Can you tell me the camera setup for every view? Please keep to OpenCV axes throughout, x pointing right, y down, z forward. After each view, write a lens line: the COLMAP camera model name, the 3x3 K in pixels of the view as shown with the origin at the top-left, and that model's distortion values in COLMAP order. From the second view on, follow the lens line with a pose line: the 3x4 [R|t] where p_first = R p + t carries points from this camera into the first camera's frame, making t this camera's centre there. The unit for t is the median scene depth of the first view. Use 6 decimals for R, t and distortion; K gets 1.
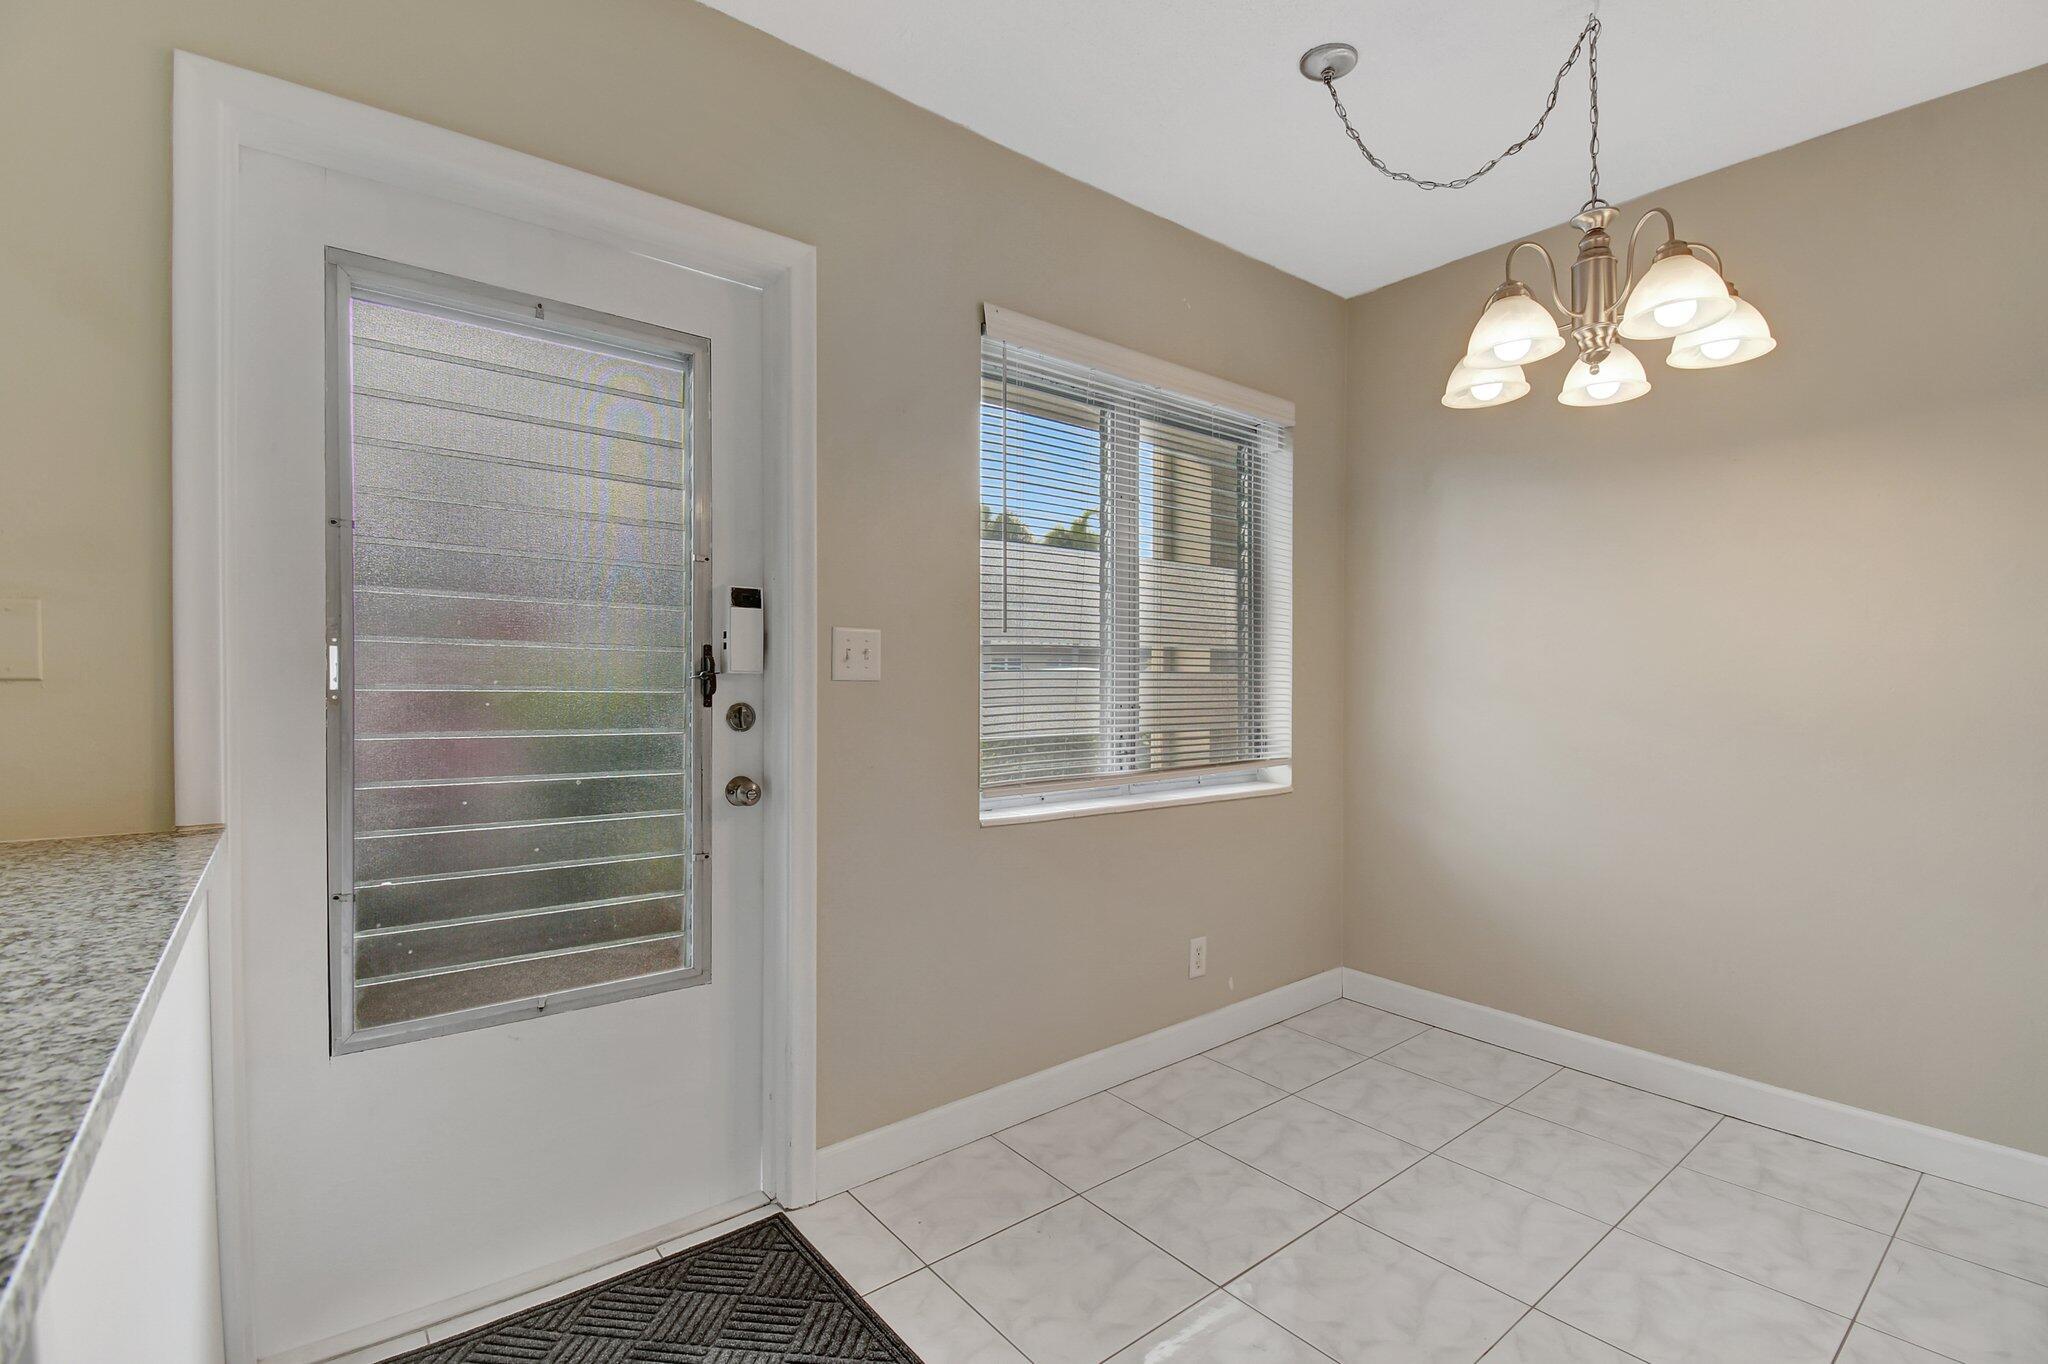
lens RADIAL K [[981.5, 0, 1017.9], [0, 981.5, 686.2], [0, 0, 1]] dist [0.000665, -0.000574]
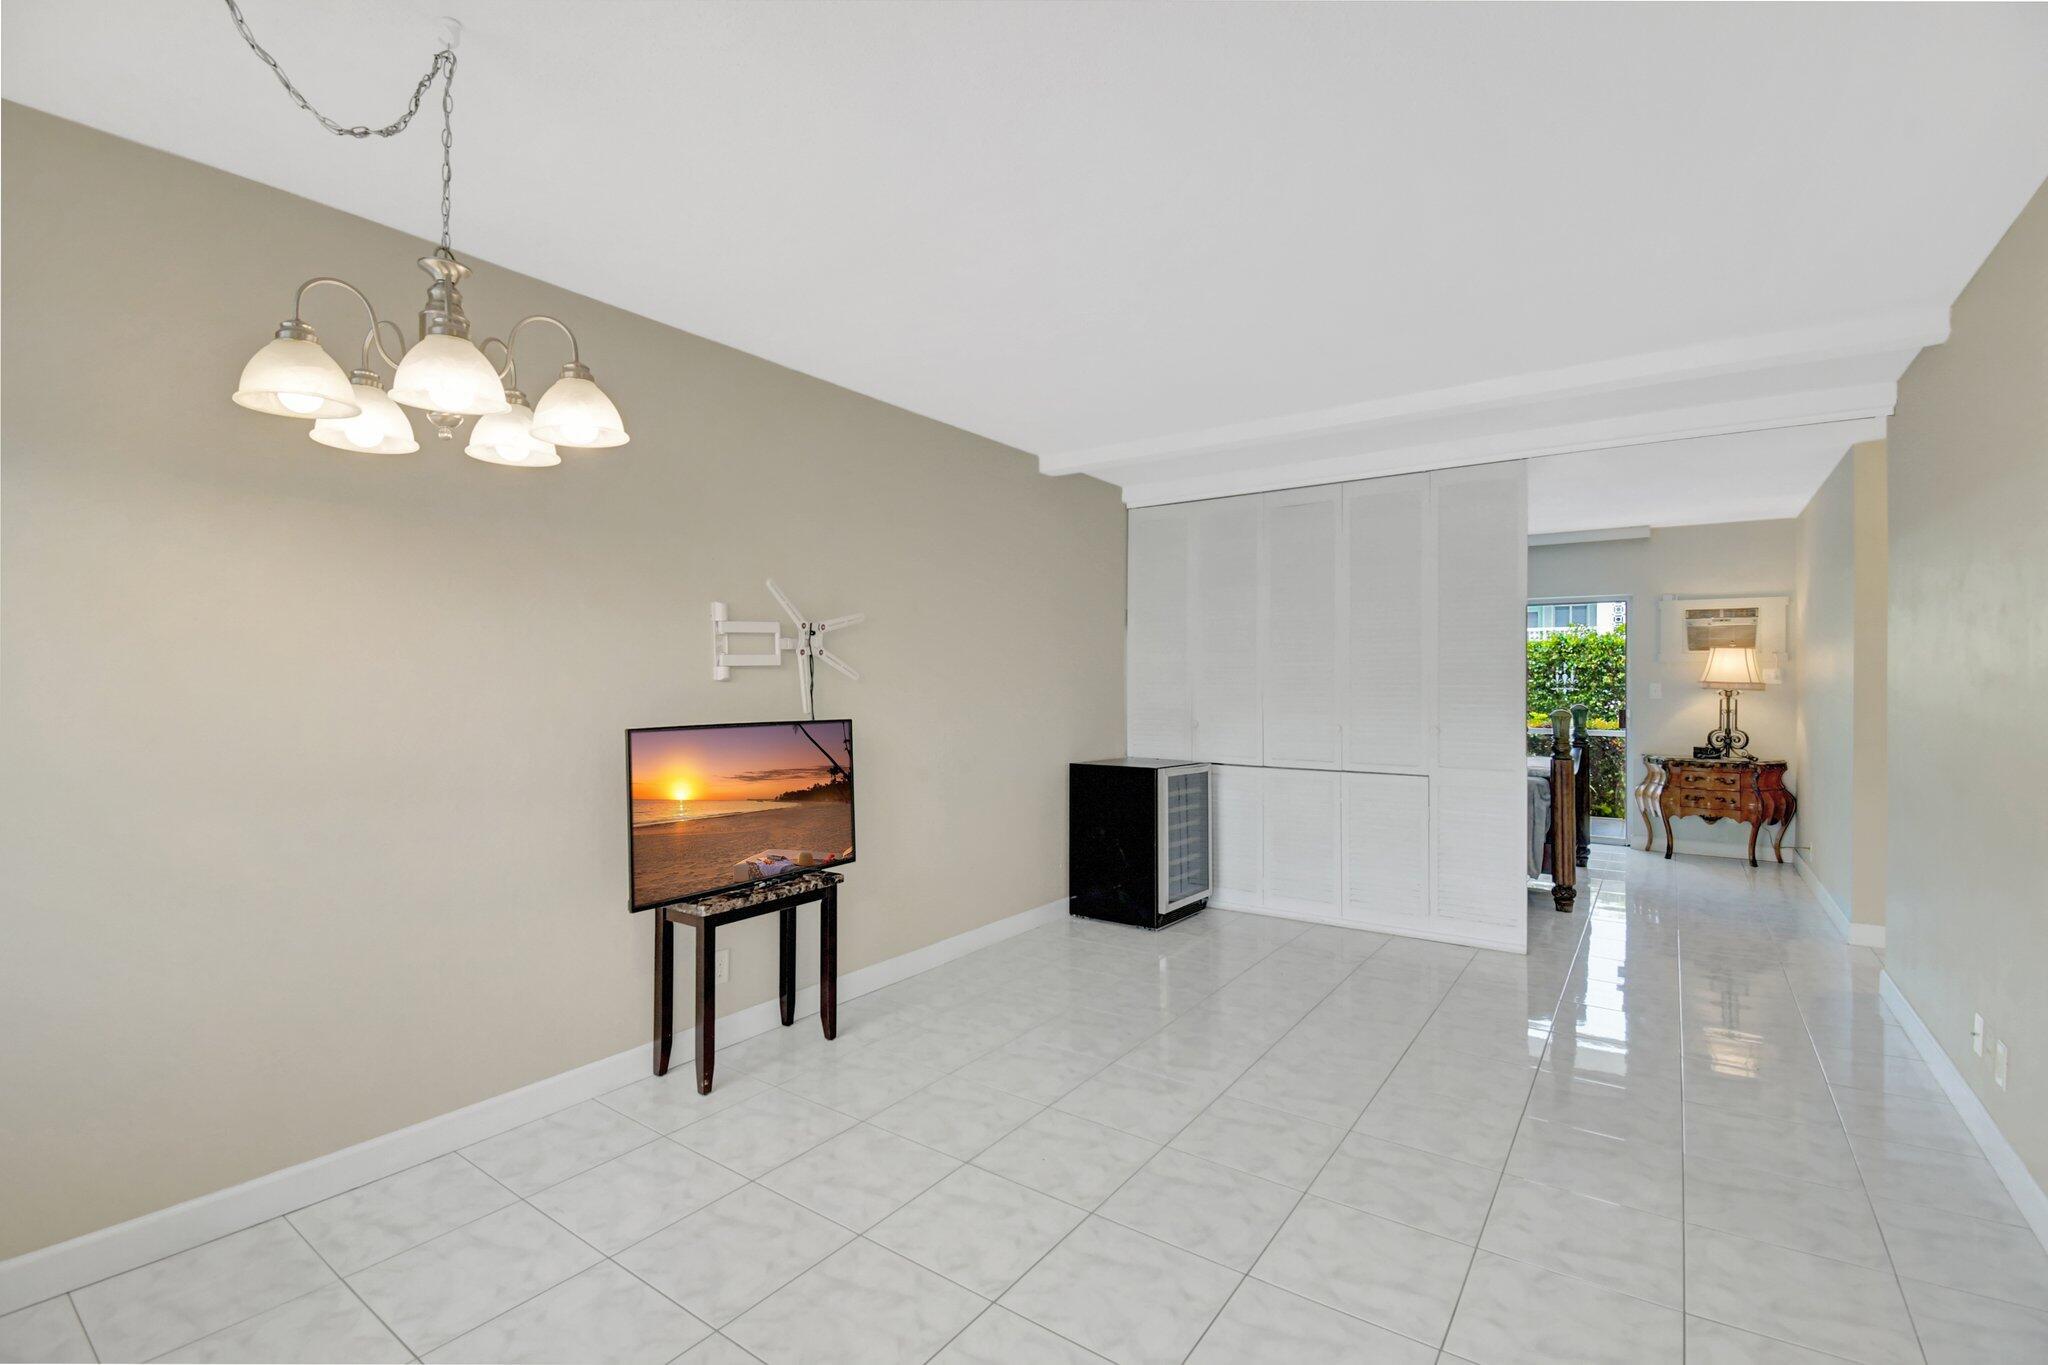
lens RADIAL K [[901.2, 0, 1015.8], [0, 901.2, 678.0], [0, 0, 1]] dist [-0.003831, -0.014554]
pose [[-0.252224, 0.001061, 0.967668, -0.394160], [0.002187, 0.999997, -0.000526, -0.103903], [-0.967666, 0.001983, -0.252225, 0.784580]]
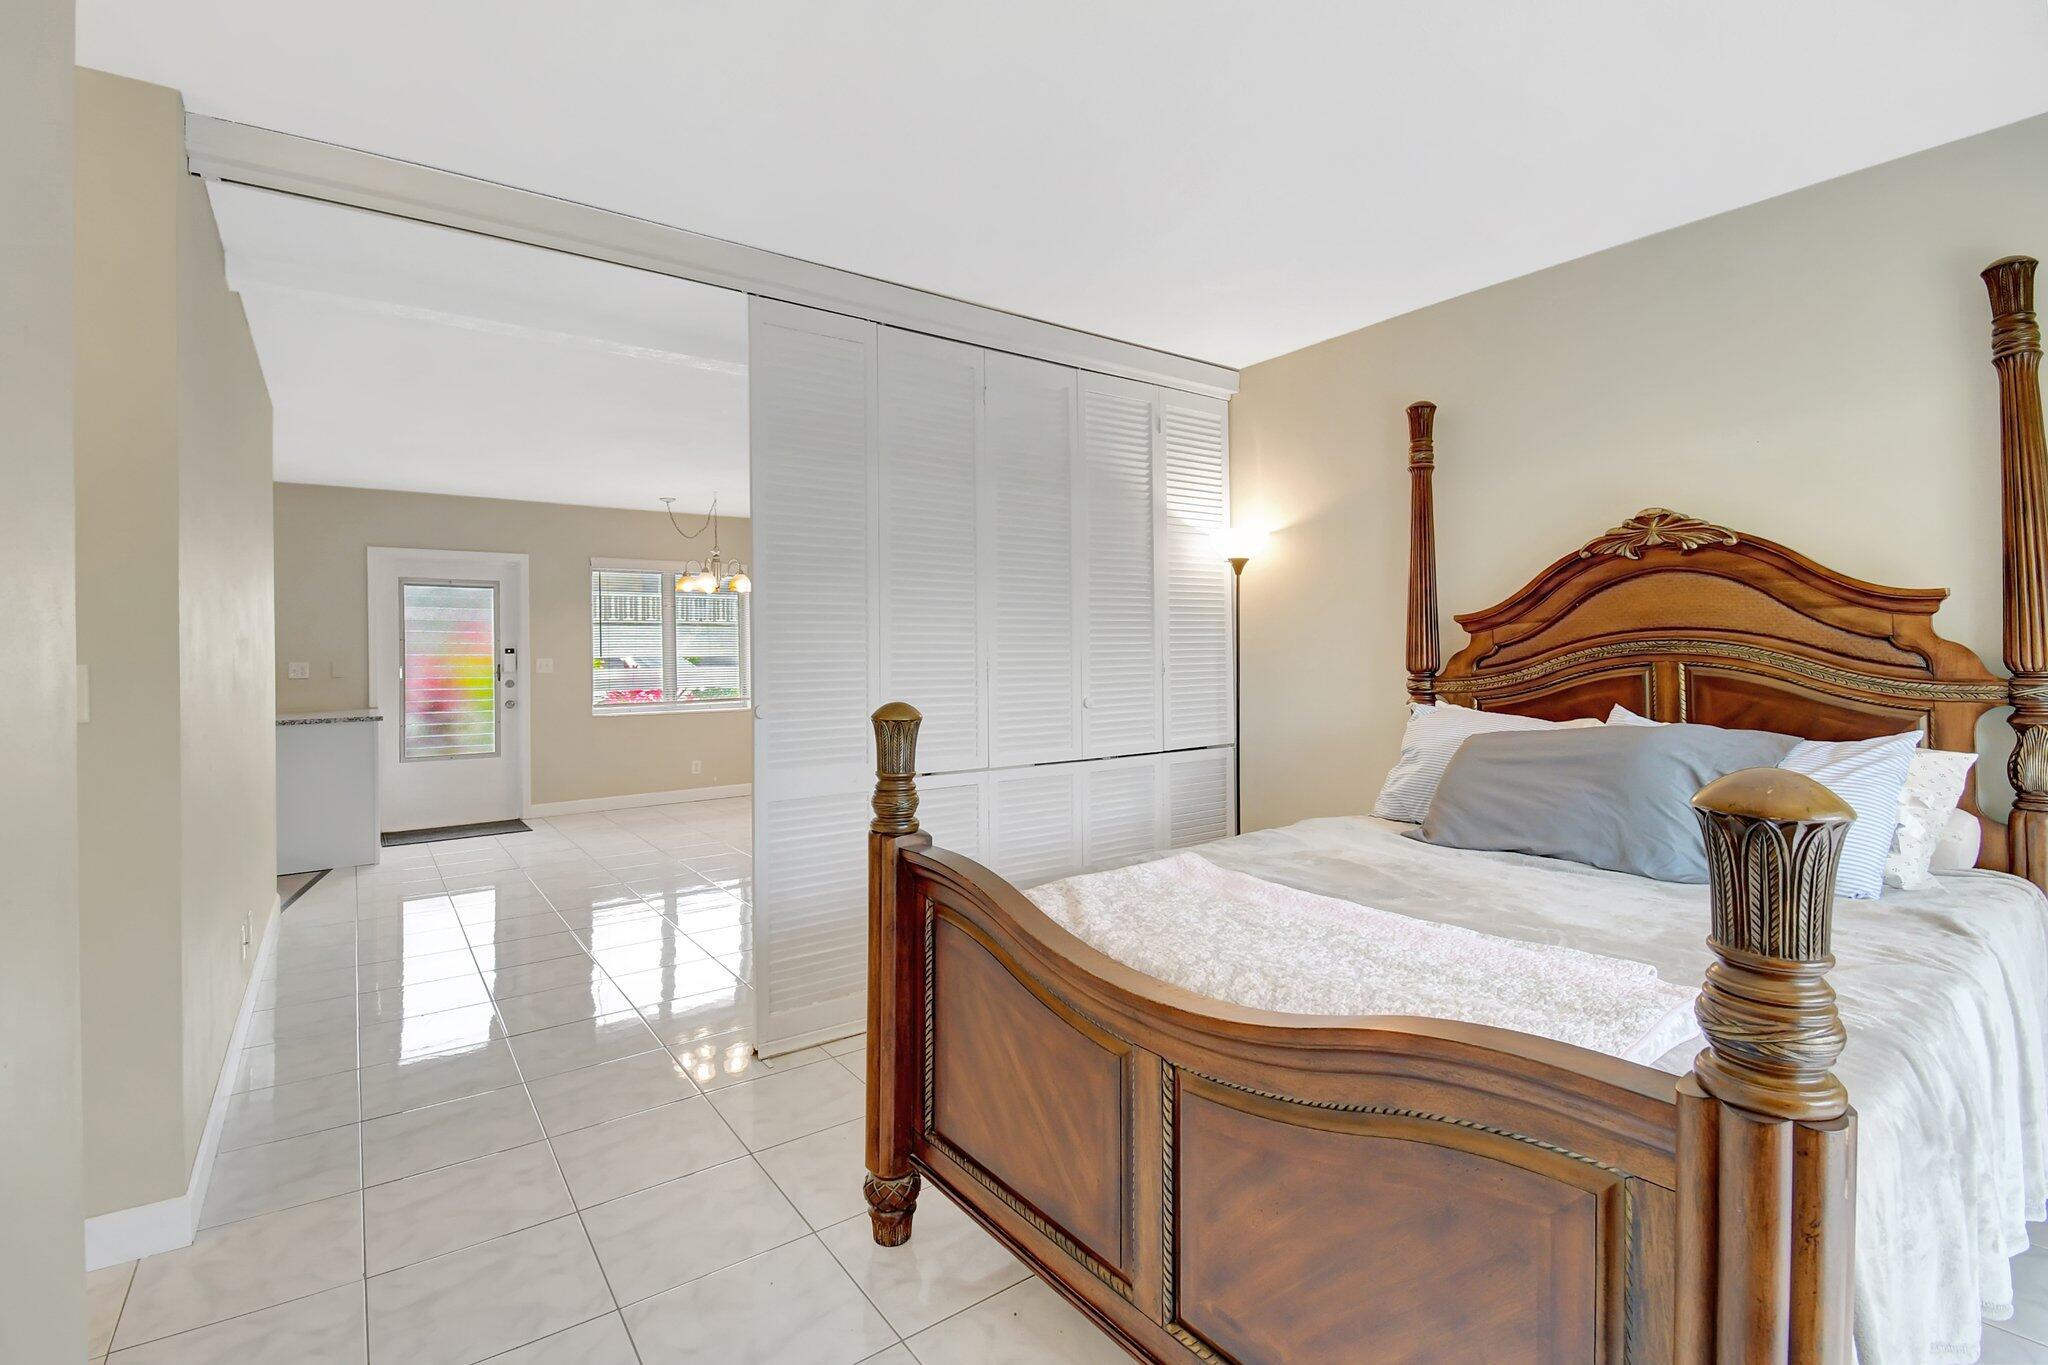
lens RADIAL K [[949.2, 0, 988.5], [0, 949.2, 647.5], [0, 0, 1]] dist [0.001484, 0.000188]
pose [[0.994277, -0.012671, -0.106083, 1.865562], [0.011770, 0.999889, -0.009115, -0.050996], [0.106186, 0.007815, 0.994316, -2.317575]]
